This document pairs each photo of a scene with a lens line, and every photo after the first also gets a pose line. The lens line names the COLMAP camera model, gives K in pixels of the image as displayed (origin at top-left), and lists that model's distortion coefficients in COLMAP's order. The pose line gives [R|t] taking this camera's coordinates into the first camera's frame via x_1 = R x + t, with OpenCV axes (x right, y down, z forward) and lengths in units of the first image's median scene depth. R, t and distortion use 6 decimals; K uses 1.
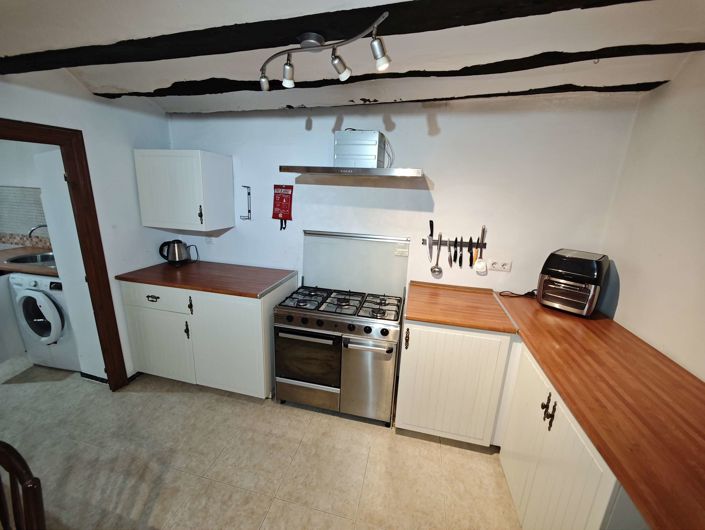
lens RADIAL K [[294.8, 0, 349.9], [0, 294.8, 262.4], [0, 0, 1]] dist [-0.010177, 0.005018]
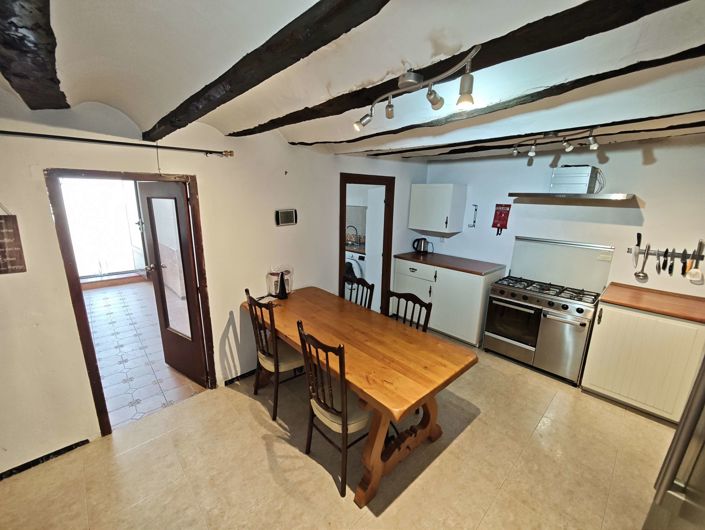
lens RADIAL K [[294.8, 0, 349.9], [0, 294.8, 262.4], [0, 0, 1]] dist [-0.010177, 0.005018]
pose [[0.837187, 0.101517, -0.537413, -0.057963], [-0.128716, 0.991594, -0.013204, 0.145368], [0.531555, 0.080228, 0.843216, -0.632853]]
